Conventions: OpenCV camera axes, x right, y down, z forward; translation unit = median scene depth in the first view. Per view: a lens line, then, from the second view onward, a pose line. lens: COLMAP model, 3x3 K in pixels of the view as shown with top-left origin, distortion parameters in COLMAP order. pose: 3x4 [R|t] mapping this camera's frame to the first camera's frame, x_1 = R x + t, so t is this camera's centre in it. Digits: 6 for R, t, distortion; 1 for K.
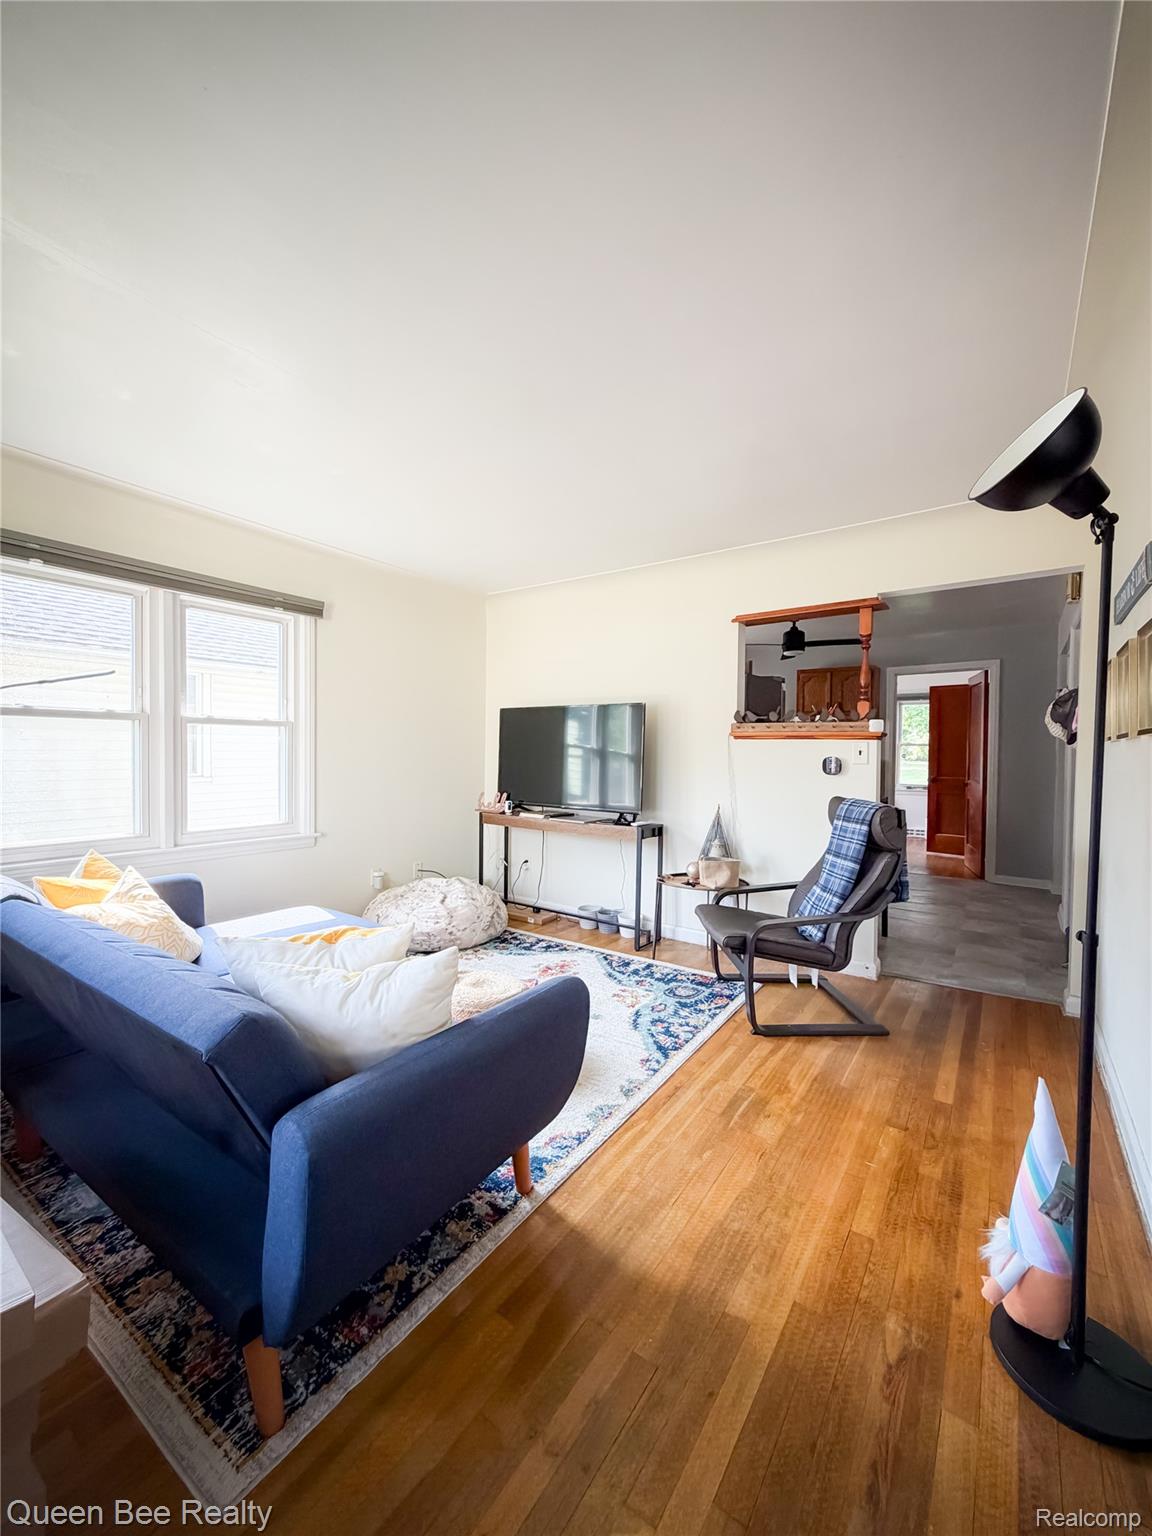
lens RADIAL K [[617.1, 0, 576.0], [0, 617.1, 768.0], [0, 0, 1]] dist [-0.001320, -0.000288]
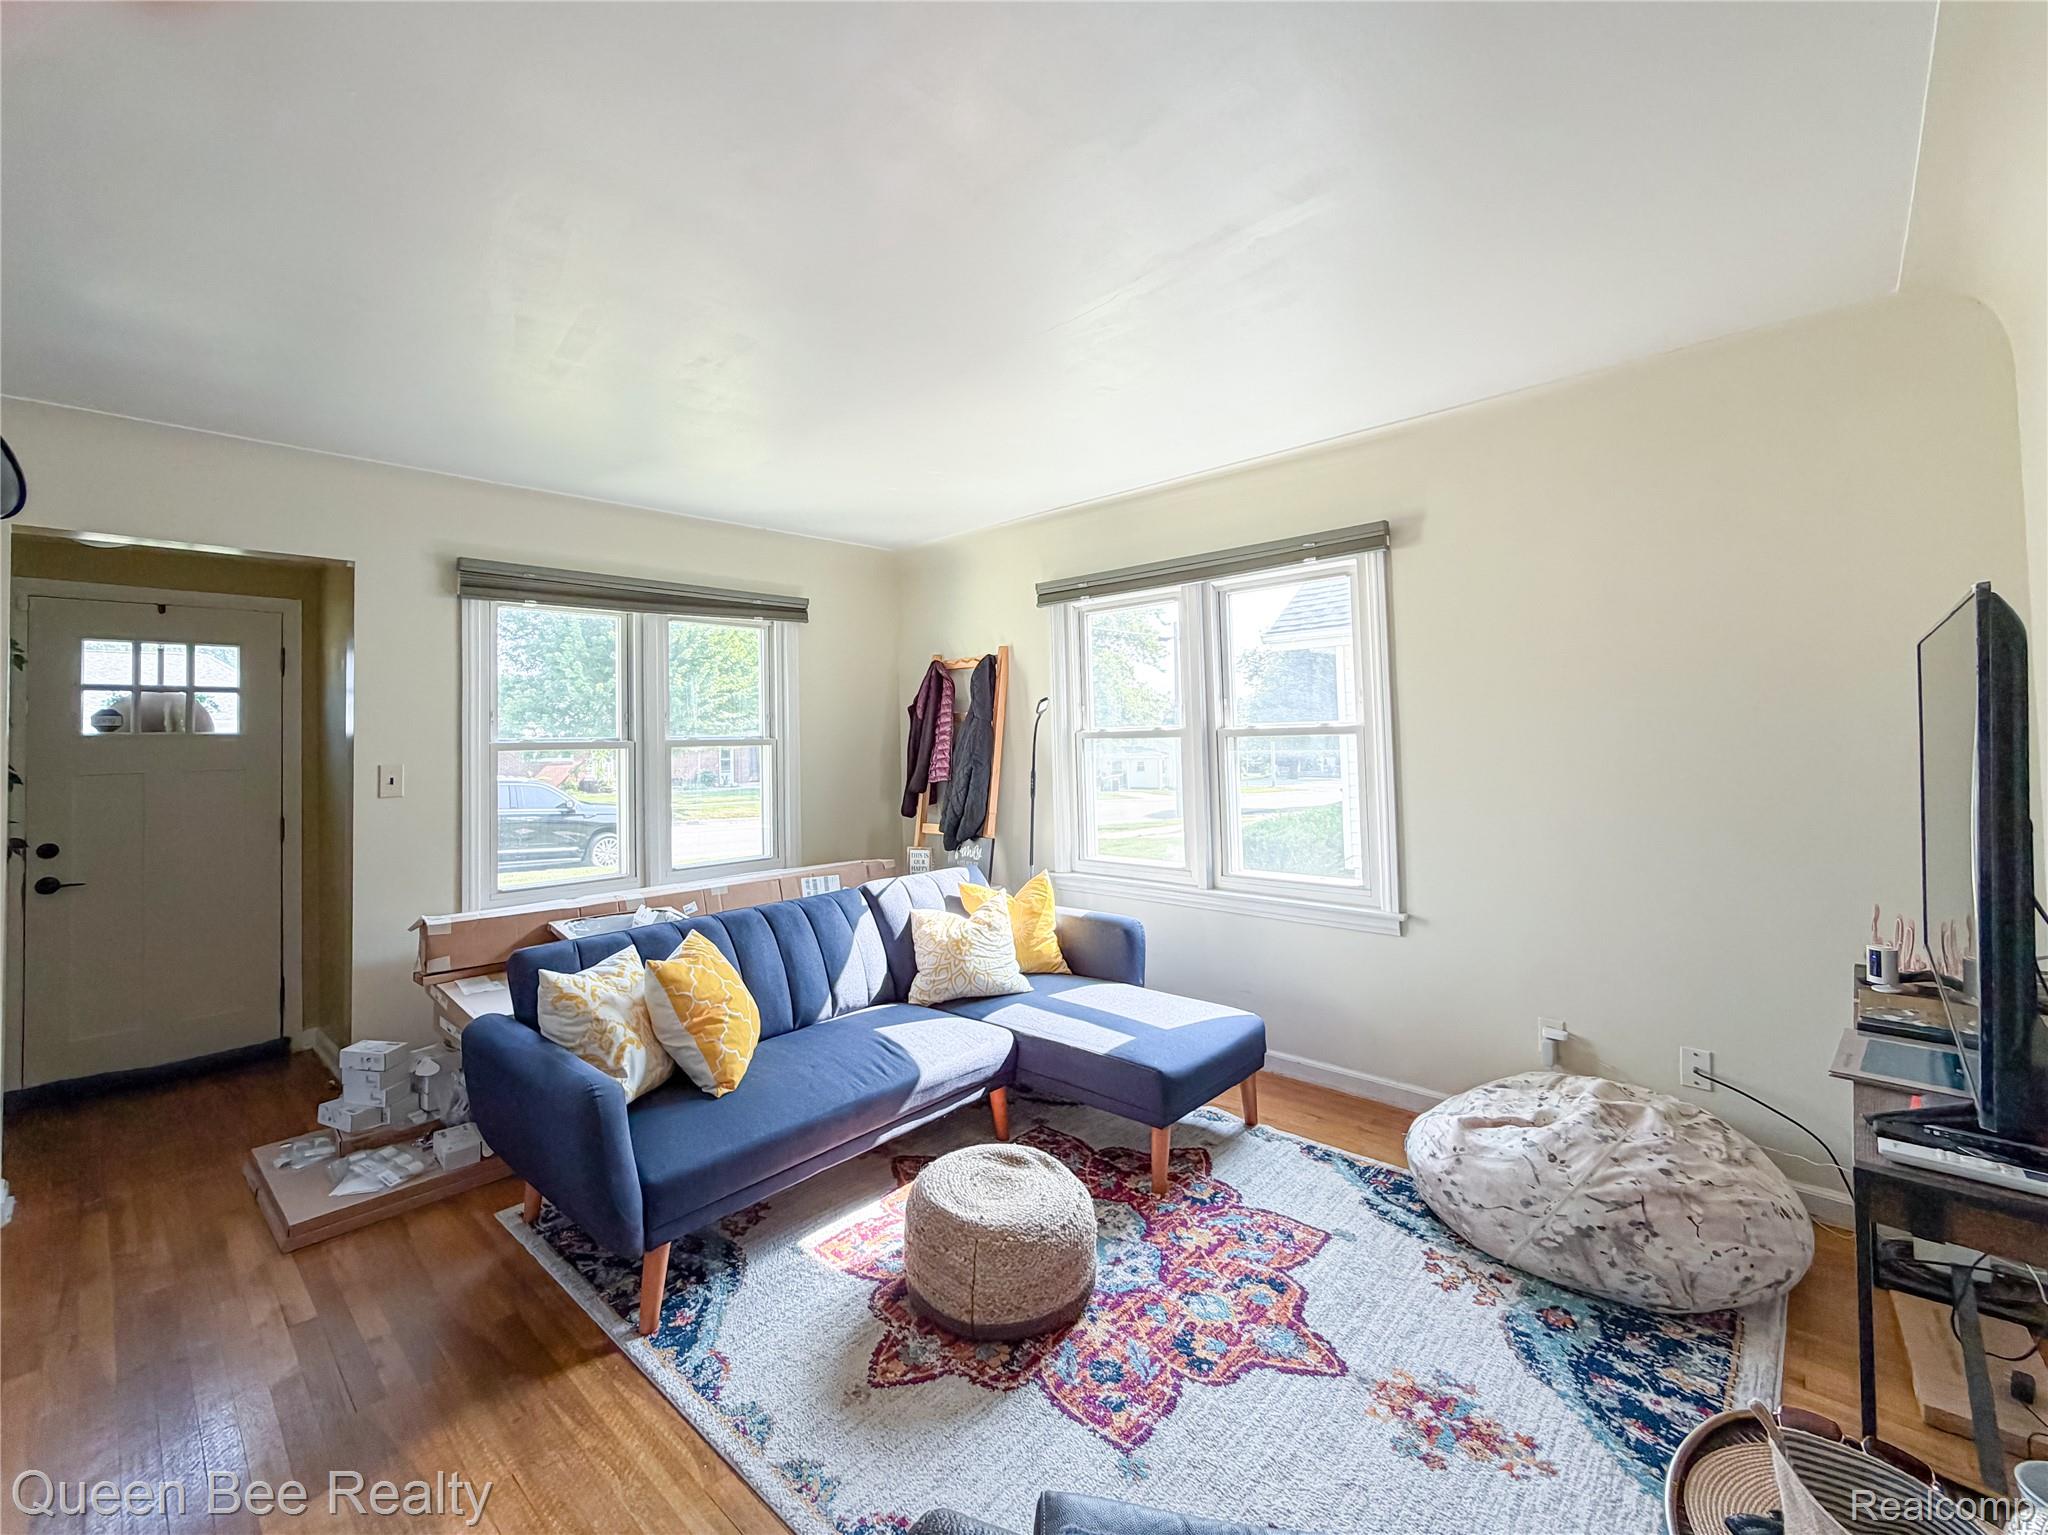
lens RADIAL K [[822.8, 0, 902.1], [0, 822.8, 715.5], [0, 0, 1]] dist [-0.001320, -0.000288]
pose [[-0.173944, -0.040556, -0.983920, 0.464322], [-0.005297, 0.999176, -0.040248, -0.051520], [0.984741, -0.001789, -0.174015, 0.720850]]
